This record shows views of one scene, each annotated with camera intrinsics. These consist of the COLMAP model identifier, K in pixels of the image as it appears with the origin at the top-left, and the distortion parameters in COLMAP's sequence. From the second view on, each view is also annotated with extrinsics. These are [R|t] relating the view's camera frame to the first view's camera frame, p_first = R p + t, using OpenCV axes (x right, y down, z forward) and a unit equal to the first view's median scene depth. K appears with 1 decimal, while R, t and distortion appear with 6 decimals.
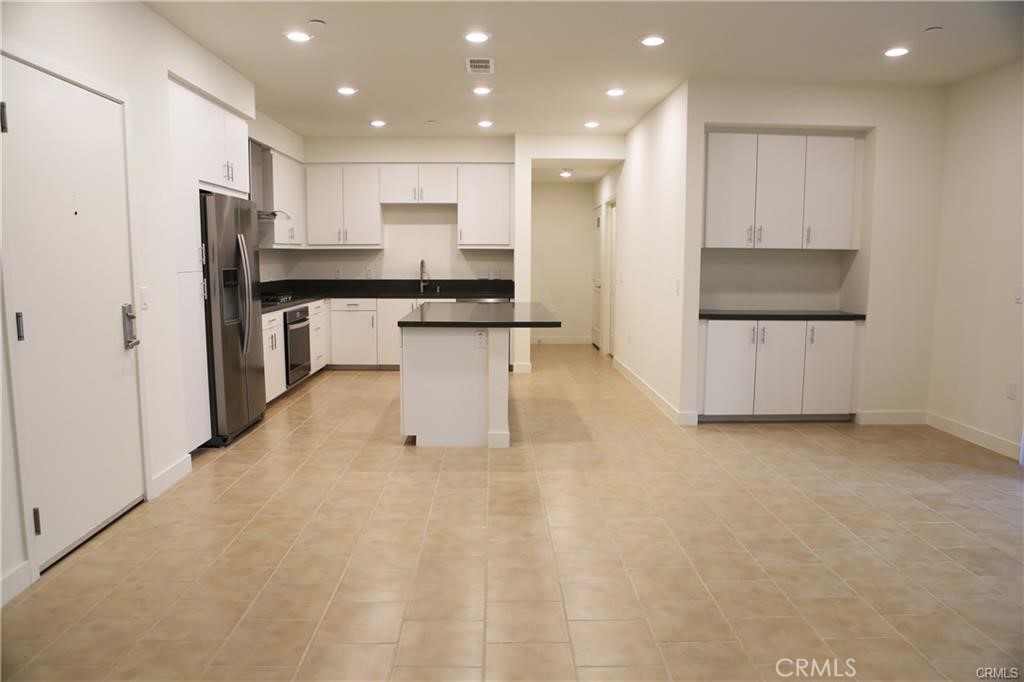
lens RADIAL K [[700.1, 0, 512.0], [0, 700.1, 341.0], [0, 0, 1]] dist [-0.093694, 0.062591]
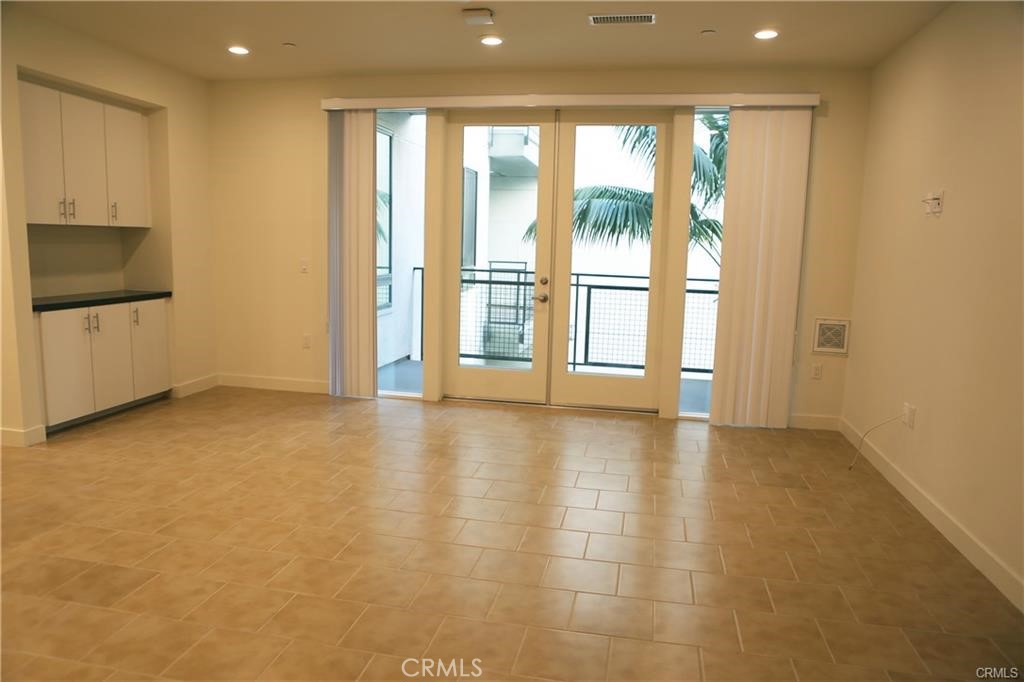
lens RADIAL K [[700.1, 0, 512.0], [0, 700.1, 341.0], [0, 0, 1]] dist [-0.093694, 0.062591]
pose [[0.219848, -0.135397, 0.966092, -0.381334], [0.090820, 0.988861, 0.117920, -0.040616], [-0.971297, 0.061816, 0.229696, 0.278294]]
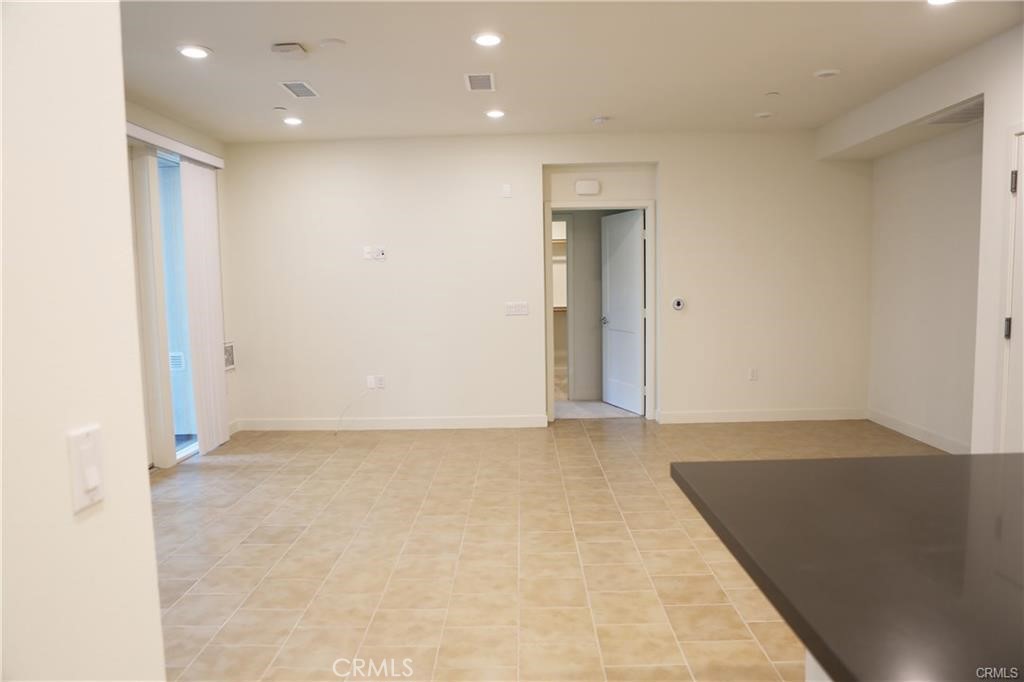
lens RADIAL K [[700.1, 0, 512.0], [0, 700.1, 341.0], [0, 0, 1]] dist [-0.093694, 0.062591]
pose [[-0.999491, 0.006963, 0.031127, 0.128929], [0.013046, 0.979764, 0.199729, -0.148459], [-0.029106, 0.200033, -0.979357, 1.202539]]
